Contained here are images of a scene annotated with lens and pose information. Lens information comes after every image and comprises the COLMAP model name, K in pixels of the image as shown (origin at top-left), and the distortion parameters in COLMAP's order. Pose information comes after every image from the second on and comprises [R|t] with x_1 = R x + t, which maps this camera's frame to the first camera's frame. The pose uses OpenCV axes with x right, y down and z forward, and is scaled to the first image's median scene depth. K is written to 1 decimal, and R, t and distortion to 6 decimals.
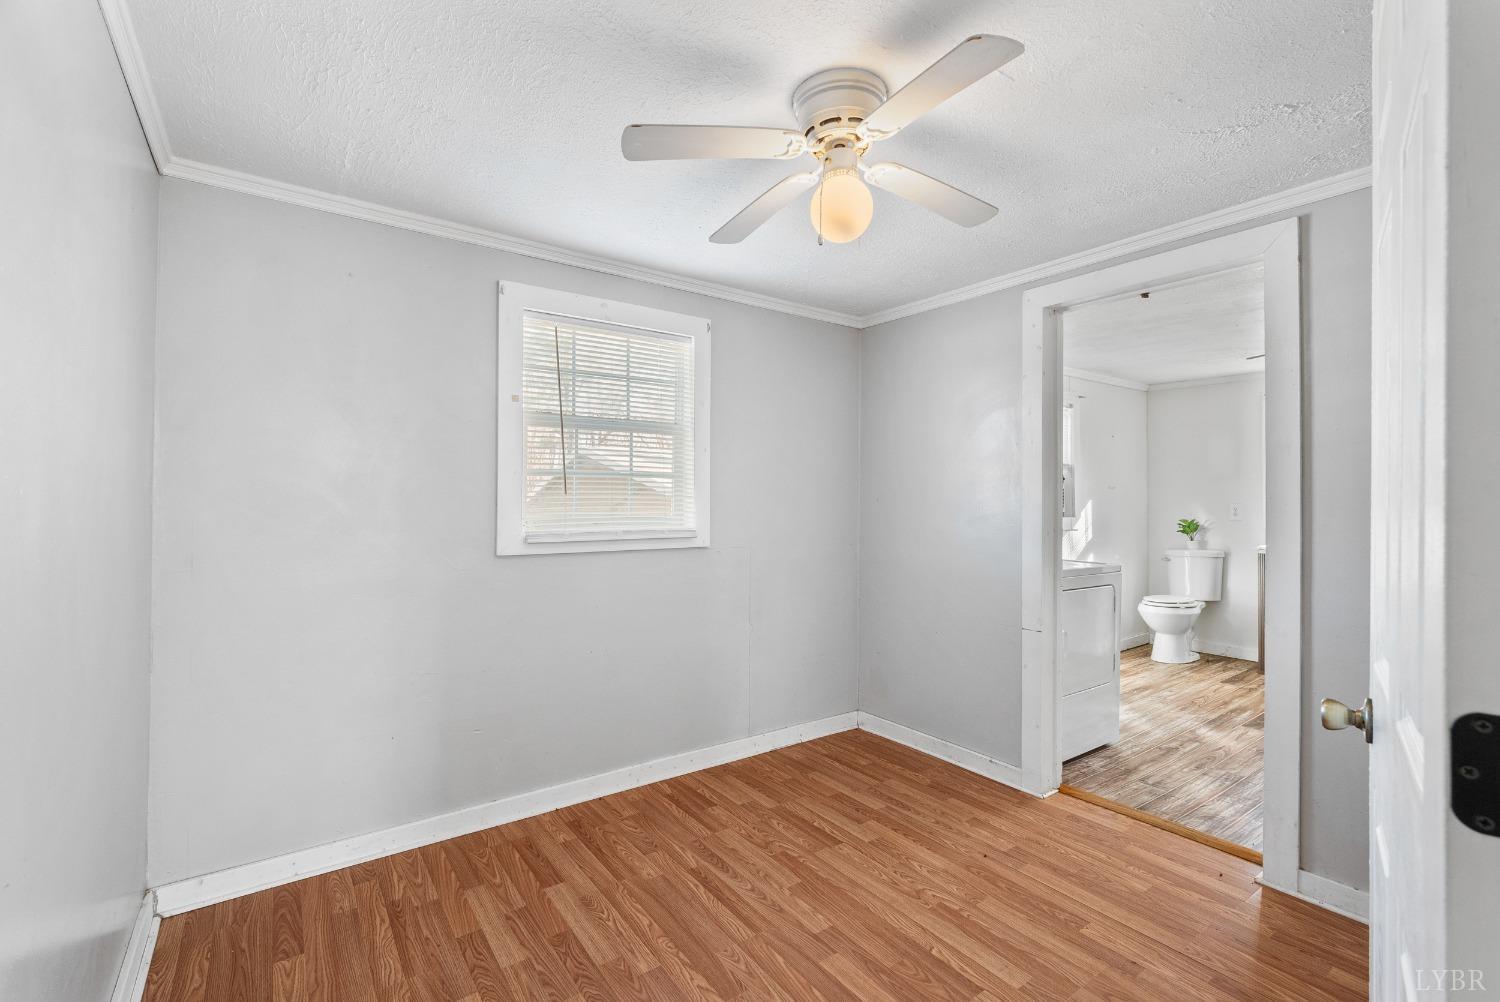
lens RADIAL K [[677.6, 0, 760.5], [0, 677.6, 497.1], [0, 0, 1]] dist [-0.000505, -0.000160]
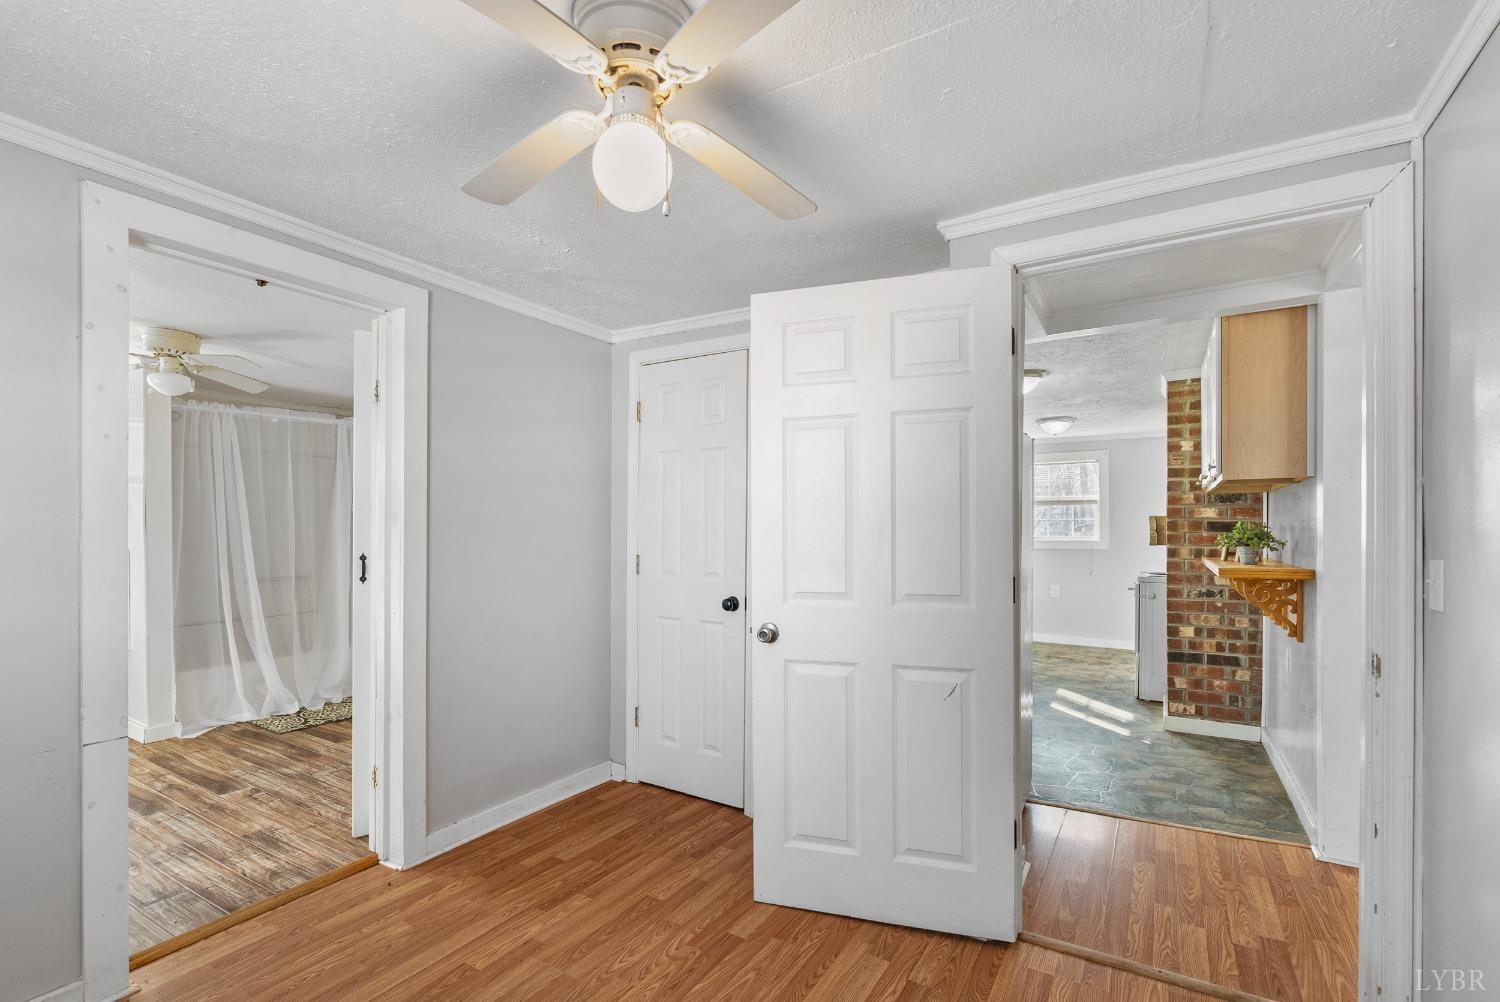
lens RADIAL K [[678.6, 0, 751.1], [0, 678.6, 529.4], [0, 0, 1]] dist [-0.001000, -0.000241]
pose [[-0.387063, -0.004448, 0.922043, -0.474474], [-0.004571, 0.999985, 0.002905, 0.000234], [-0.922042, -0.003091, -0.387077, 0.834049]]
